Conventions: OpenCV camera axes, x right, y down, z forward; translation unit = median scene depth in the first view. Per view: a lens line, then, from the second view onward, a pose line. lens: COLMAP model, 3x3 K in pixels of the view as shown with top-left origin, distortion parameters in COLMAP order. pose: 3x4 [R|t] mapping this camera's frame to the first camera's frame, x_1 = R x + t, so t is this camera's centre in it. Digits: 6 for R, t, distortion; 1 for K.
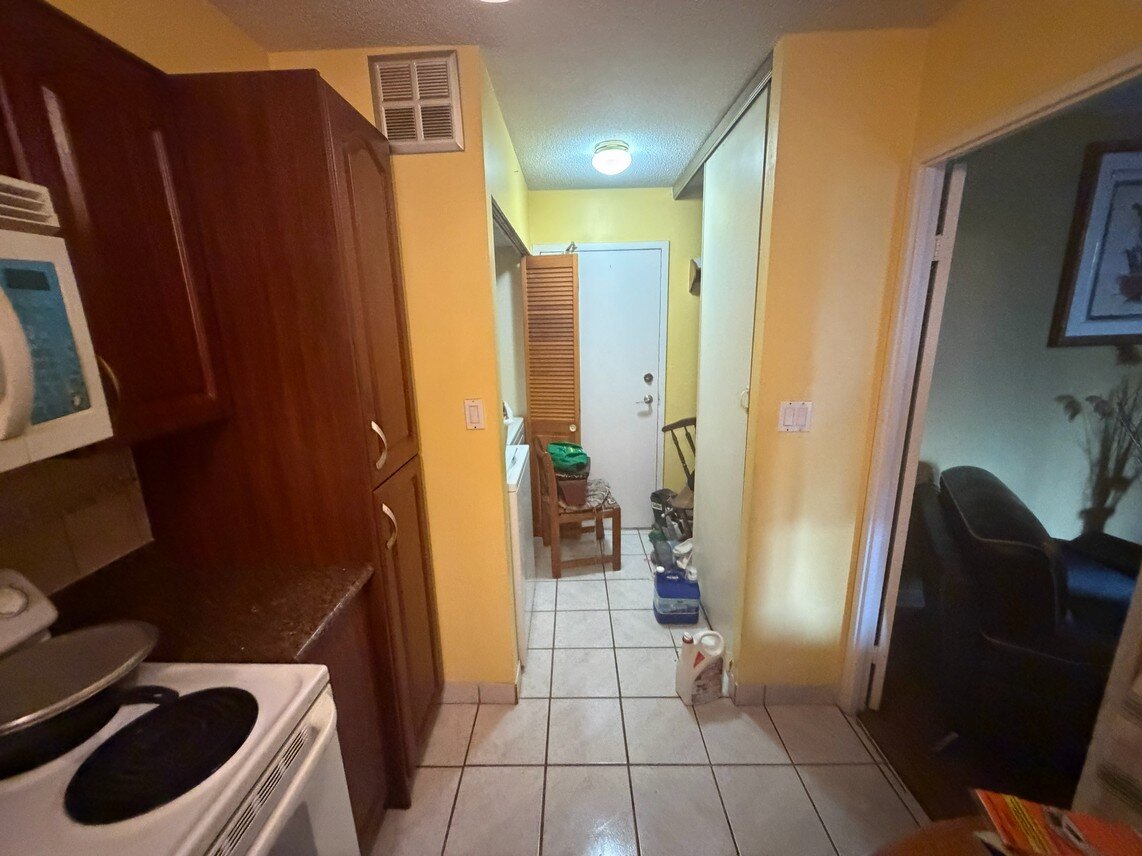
lens RADIAL K [[457.1, 0, 571.0], [0, 457.1, 426.8], [0, 0, 1]] dist [-0.000771, 0.000163]
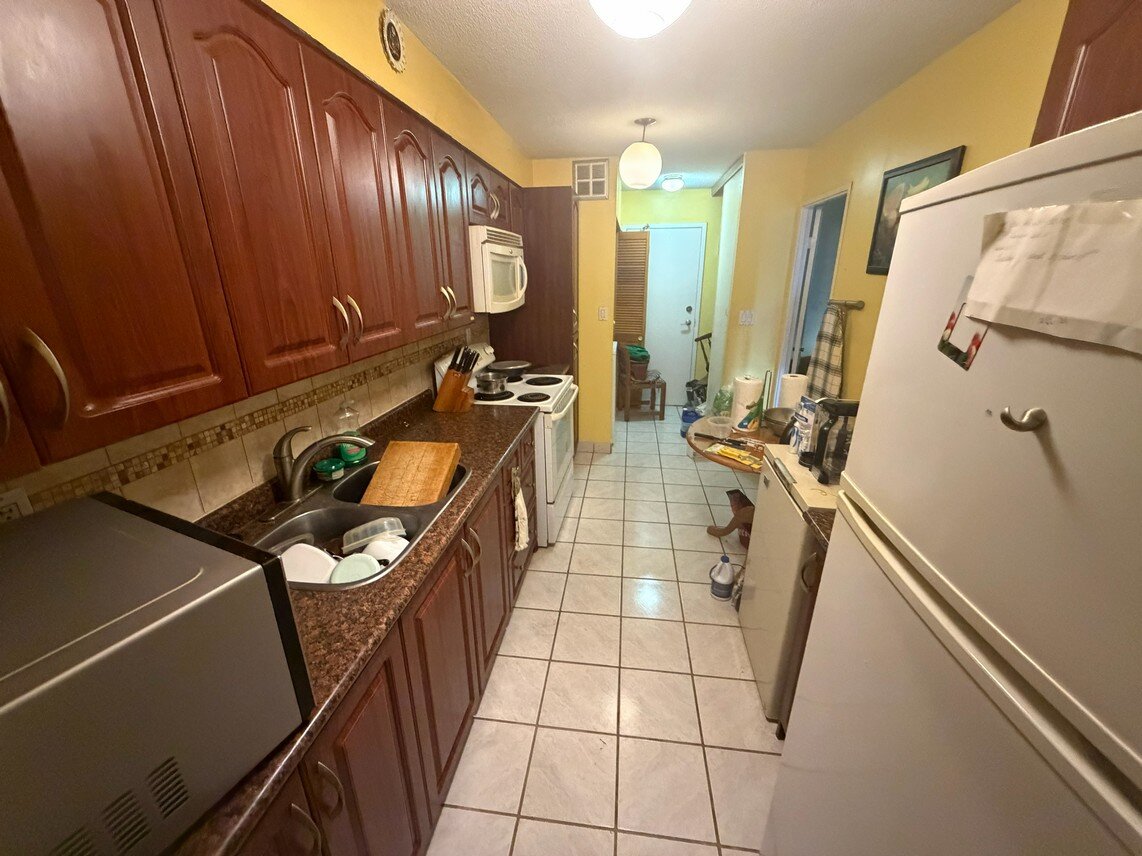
lens RADIAL K [[457.1, 0, 571.6], [0, 457.1, 427.5], [0, 0, 1]] dist [-0.000771, 0.000163]
pose [[0.992592, 0.053273, -0.109189, -0.048843], [-0.041712, 0.993538, 0.105558, 0.172420], [0.114107, -0.100222, 0.988400, -0.759081]]
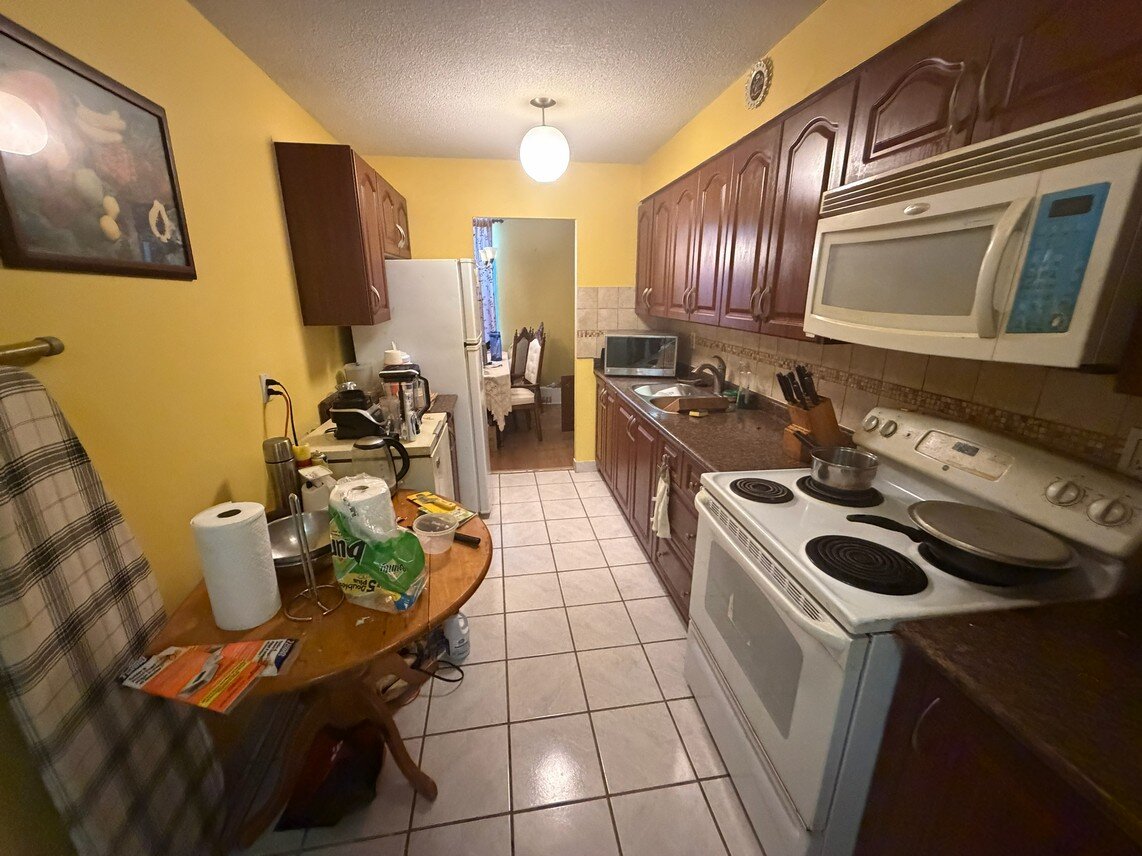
lens RADIAL K [[457.1, 0, 571.3], [0, 457.1, 426.4], [0, 0, 1]] dist [-0.000771, 0.000163]
pose [[-0.985927, 0.069156, -0.152199, 0.051651], [-0.016203, 0.866607, 0.498729, -0.086786], [0.166387, 0.494176, -0.853291, 0.444656]]
